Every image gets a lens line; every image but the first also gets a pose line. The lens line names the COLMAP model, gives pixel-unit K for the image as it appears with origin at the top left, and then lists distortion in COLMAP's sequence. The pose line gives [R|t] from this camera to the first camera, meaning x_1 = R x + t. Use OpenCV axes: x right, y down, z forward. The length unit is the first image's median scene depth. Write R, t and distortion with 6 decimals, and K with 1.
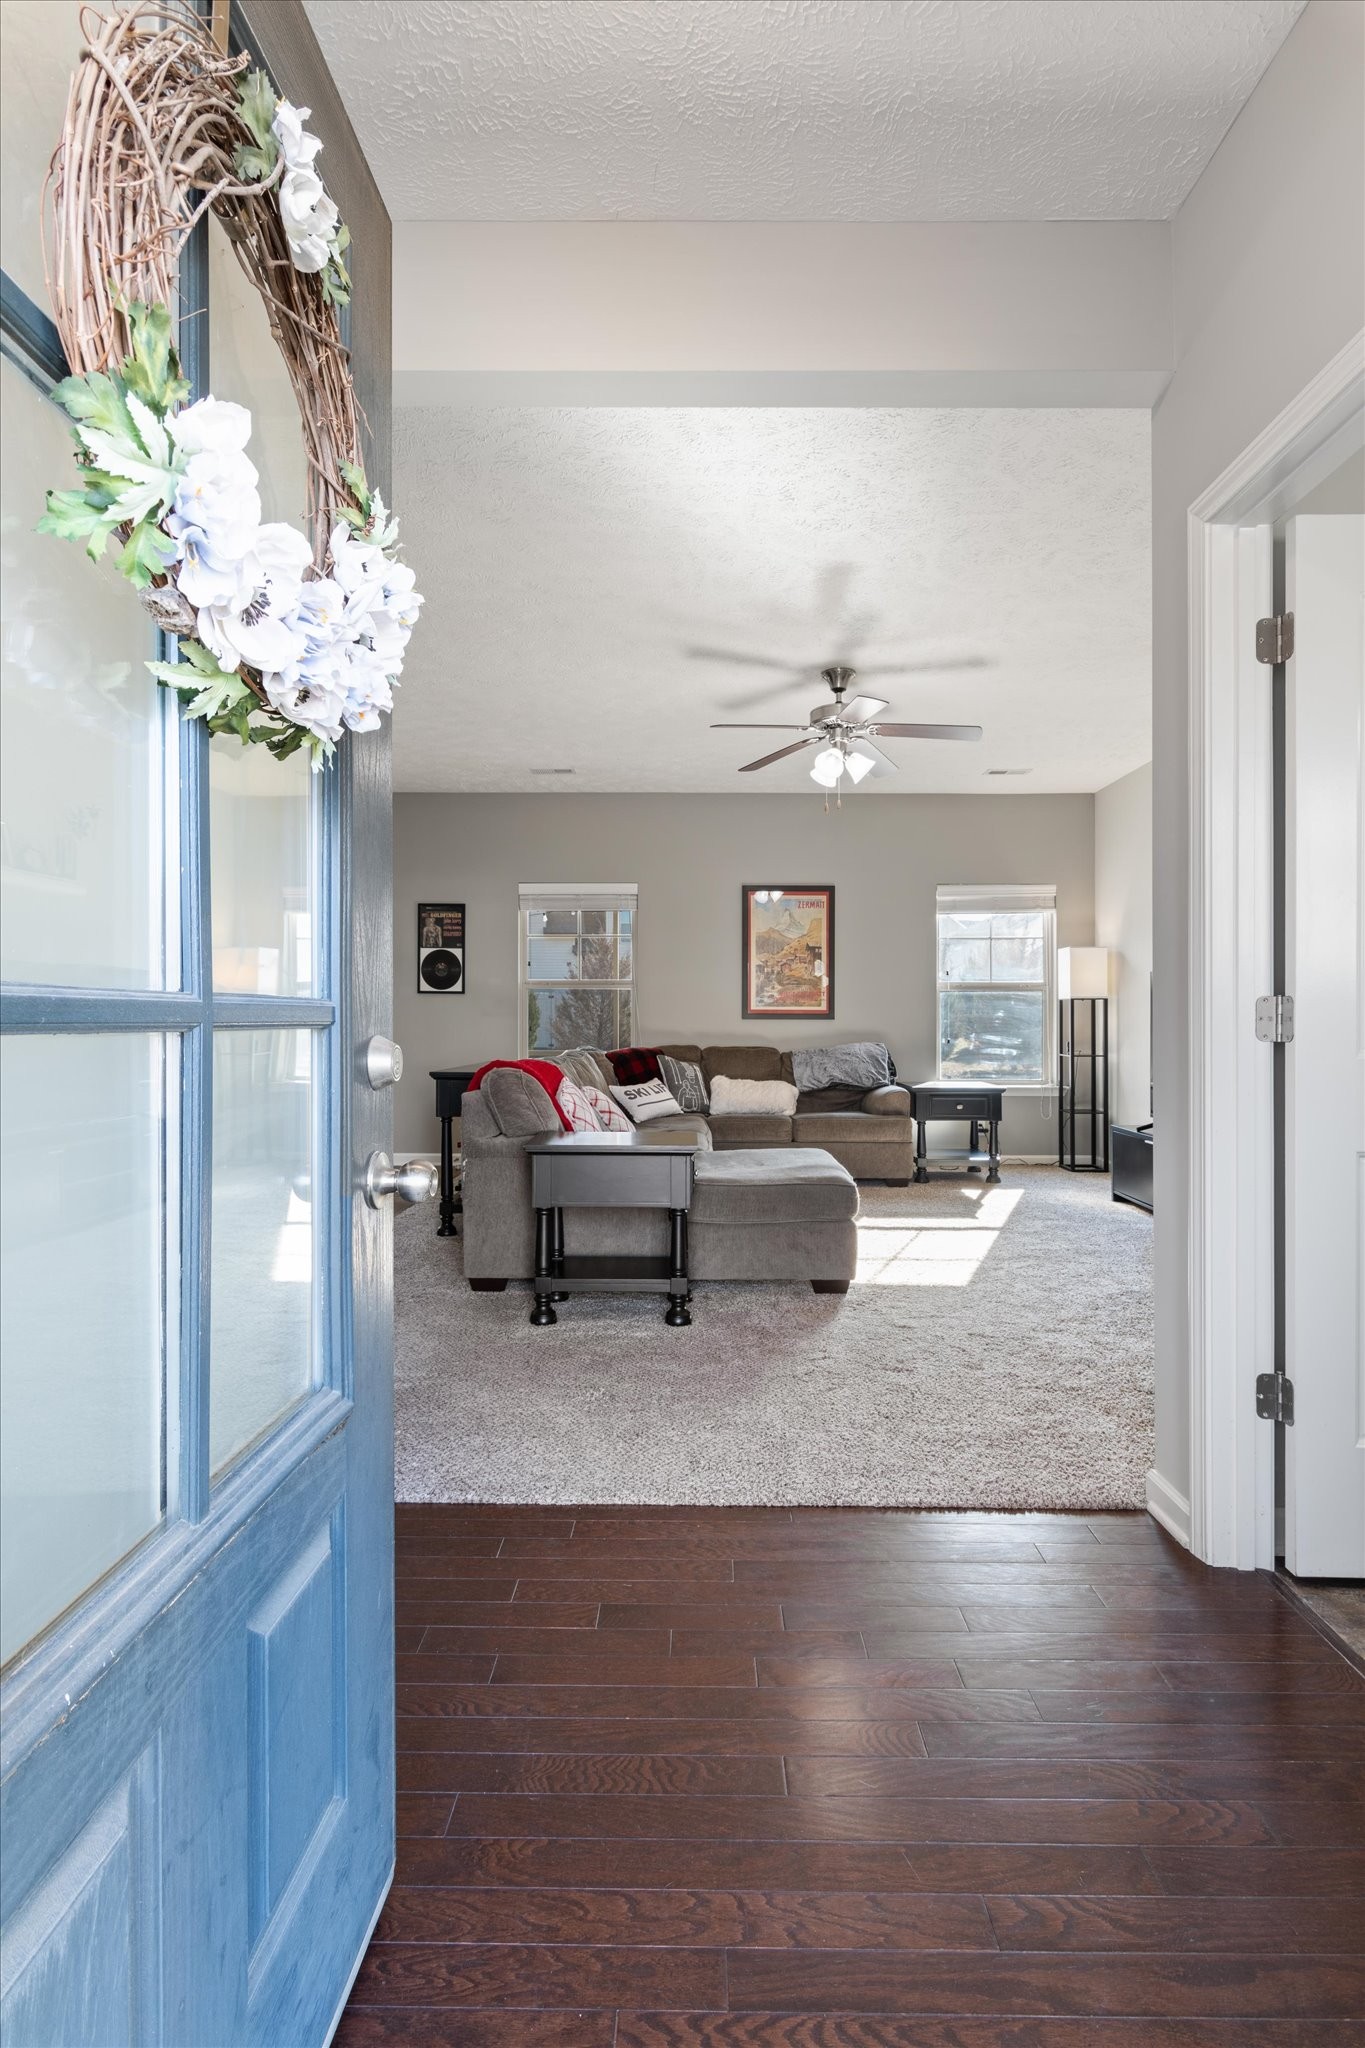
lens RADIAL K [[1011.5, 0, 686.4], [0, 1011.5, 1020.8], [0, 0, 1]] dist [0.000962, 0.000373]
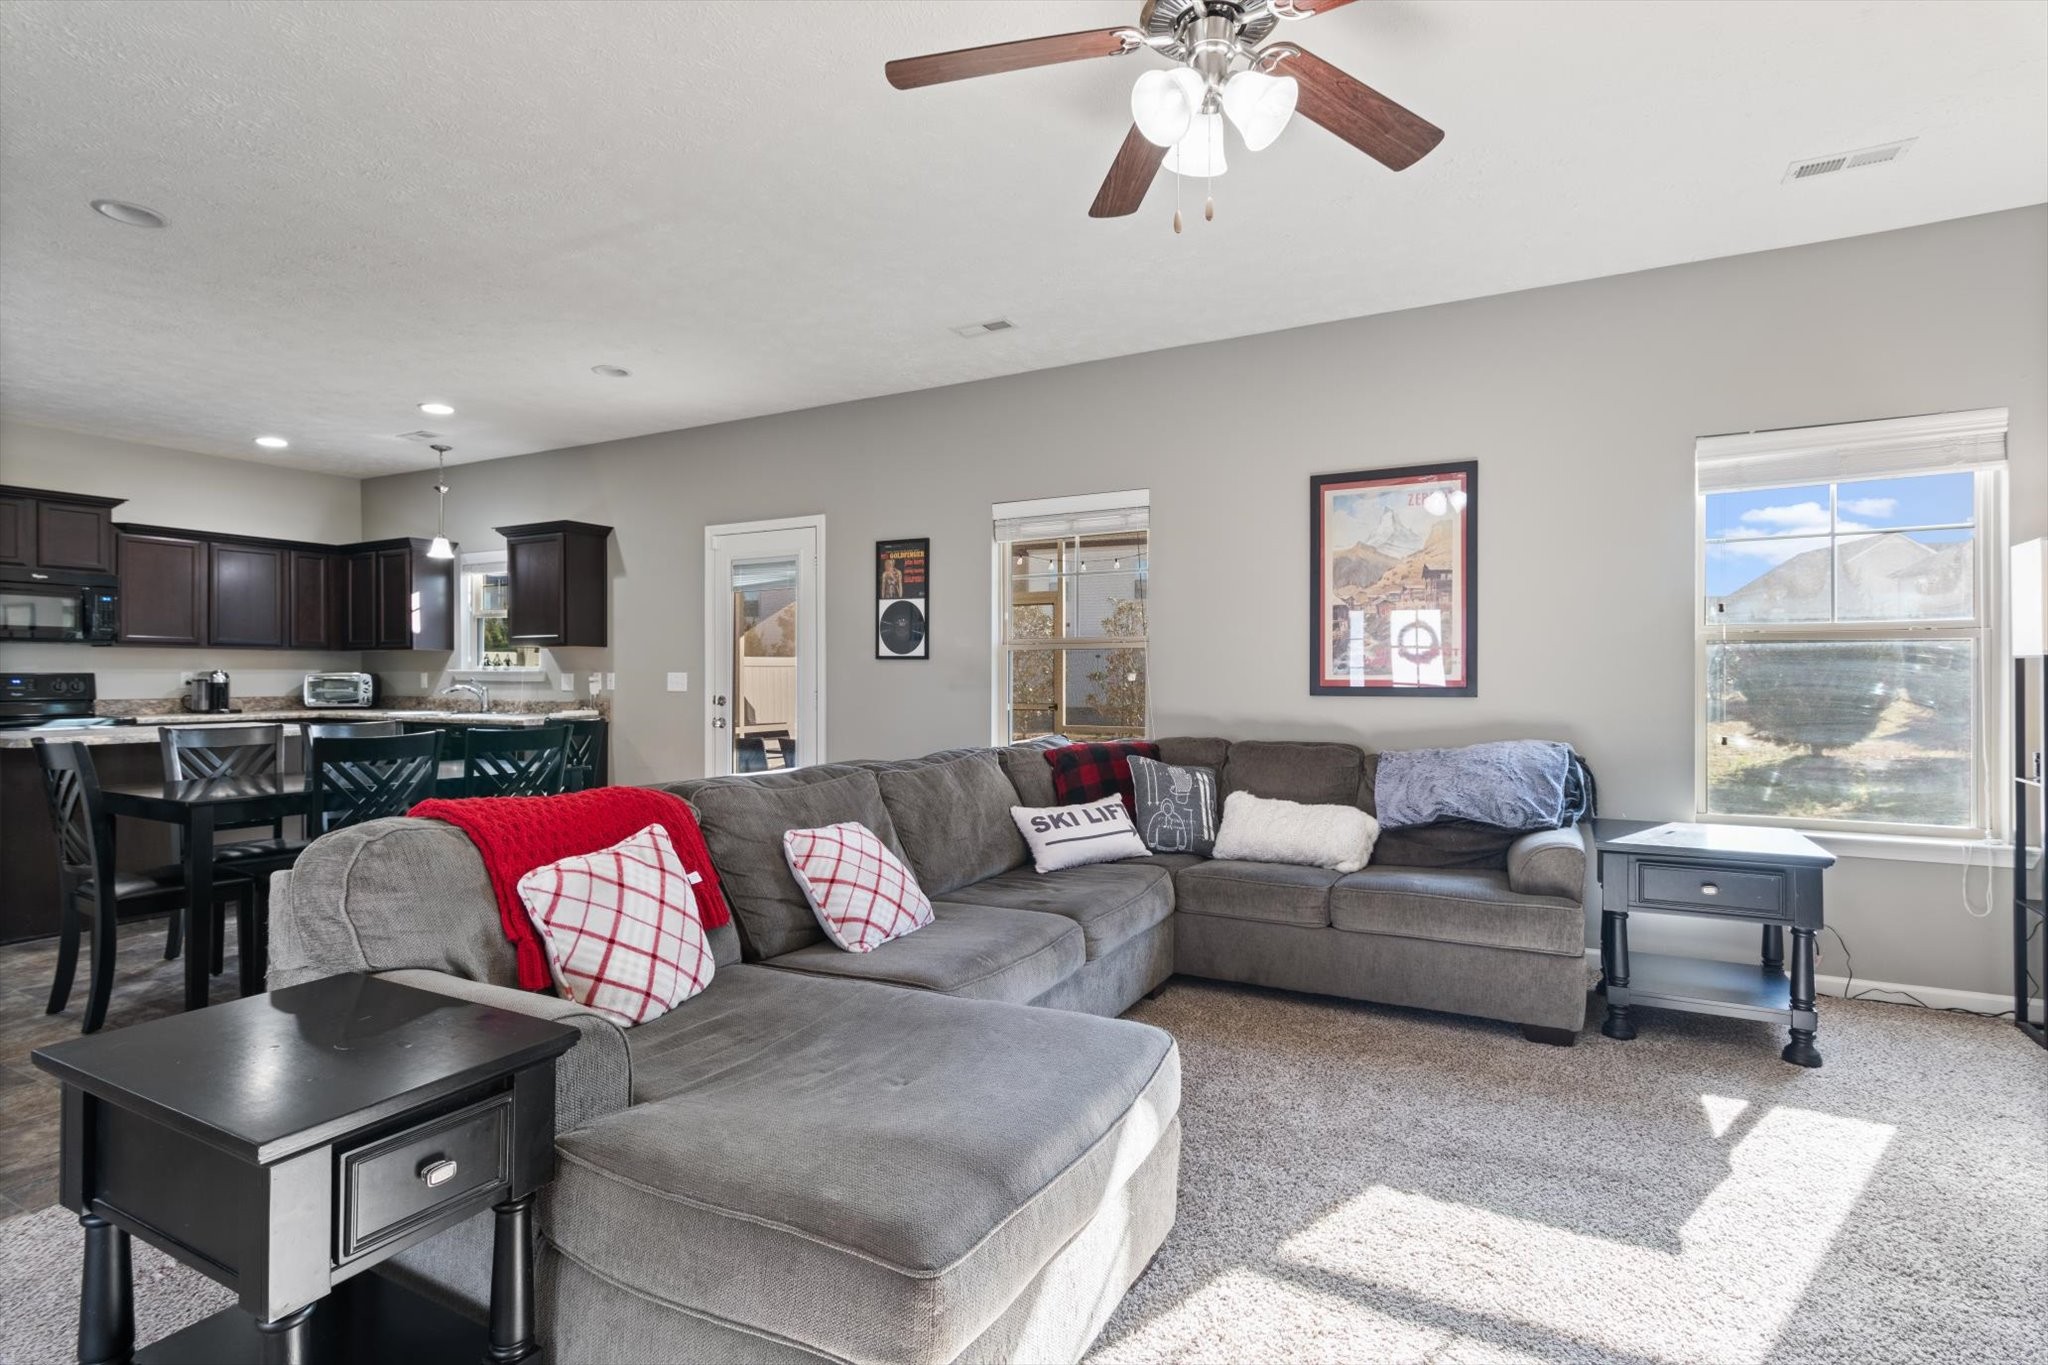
lens RADIAL K [[978.4, 0, 1024.6], [0, 978.4, 677.1], [0, 0, 1]] dist [0.001195, -0.000315]
pose [[0.886031, -0.002914, -0.463617, 0.181129], [0.002876, 0.999996, -0.000789, -0.013138], [0.463617, -0.000634, 0.886036, 0.408052]]
